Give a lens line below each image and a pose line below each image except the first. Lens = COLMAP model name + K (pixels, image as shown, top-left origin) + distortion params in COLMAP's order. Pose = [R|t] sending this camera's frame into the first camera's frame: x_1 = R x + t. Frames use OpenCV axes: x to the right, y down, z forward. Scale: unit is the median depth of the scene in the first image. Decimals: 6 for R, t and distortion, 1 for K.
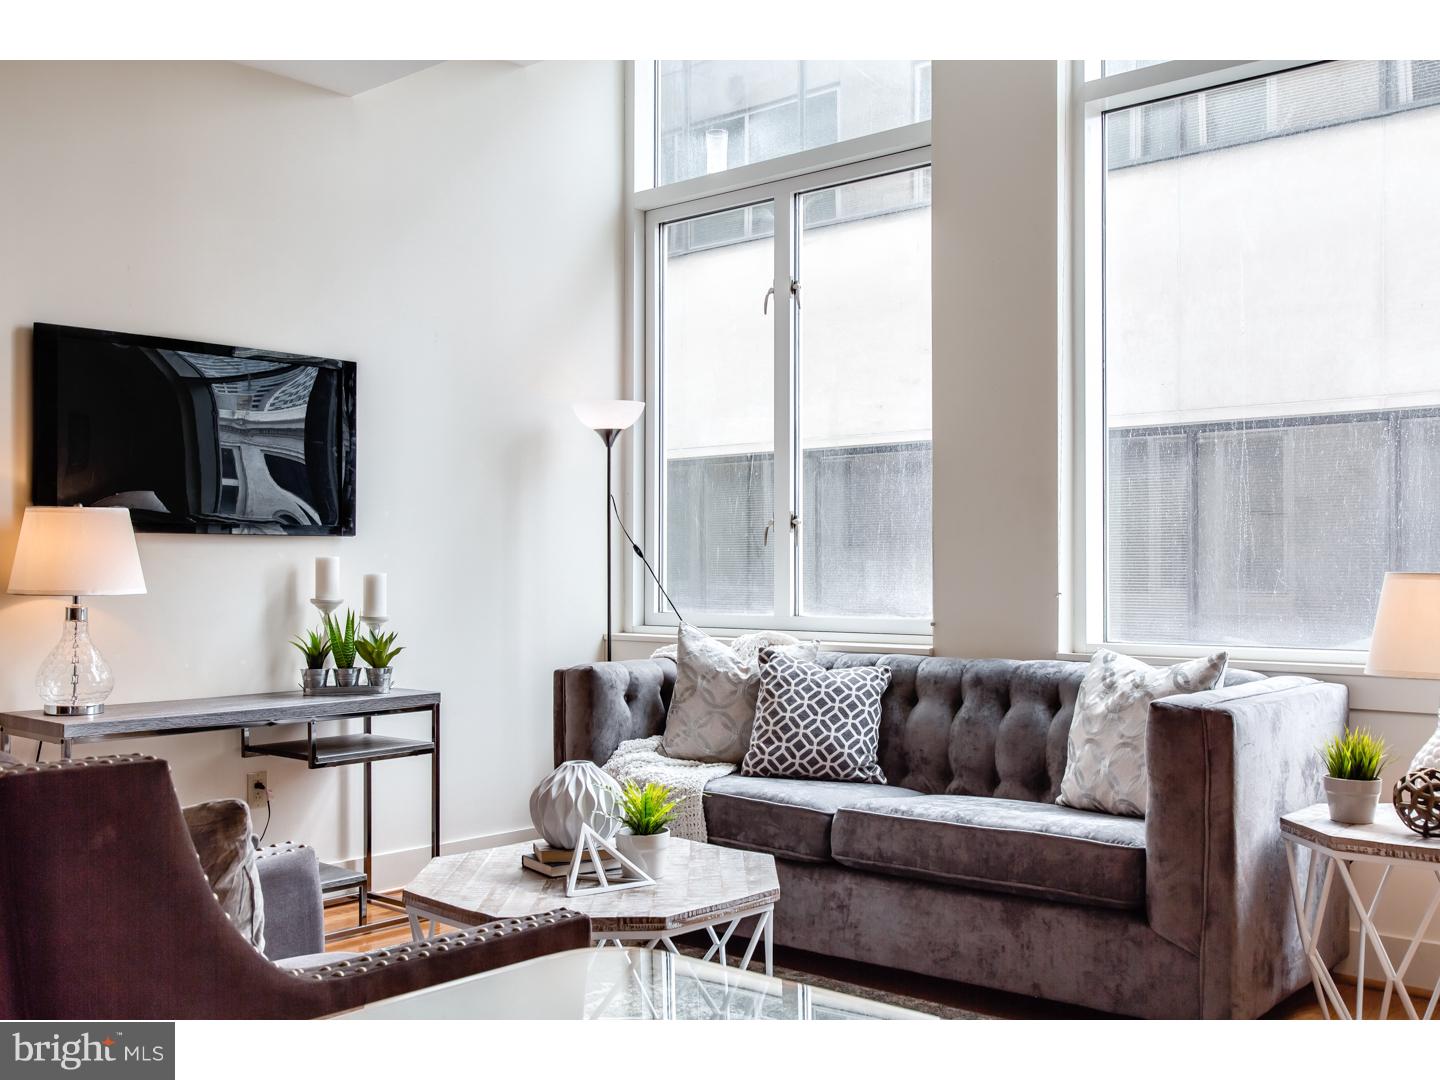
lens RADIAL K [[1446.3, 0, 719.7], [0, 1446.3, 522.8], [0, 0, 1]] dist [0.008465, 0.033638]
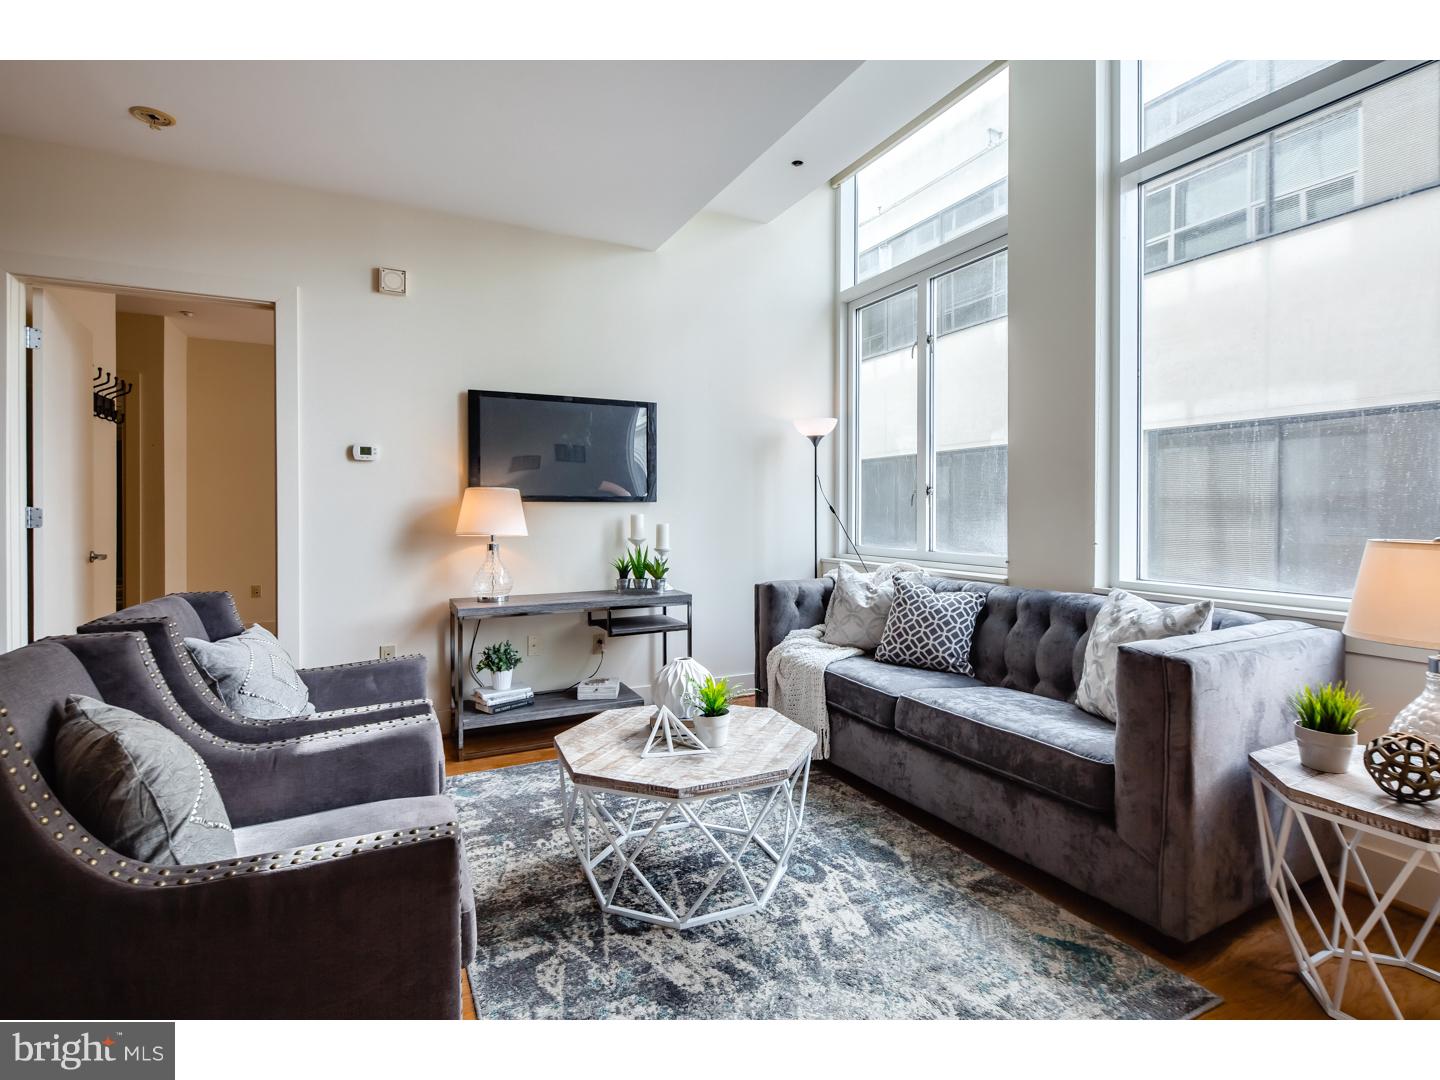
lens RADIAL K [[705.6, 0, 732.9], [0, 705.6, 503.0], [0, 0, 1]] dist [0.002060, -0.001881]
pose [[0.927730, -0.003409, -0.373237, 0.198060], [0.012421, 0.999686, 0.021742, -0.009388], [0.373046, -0.024807, 0.927481, 0.309107]]
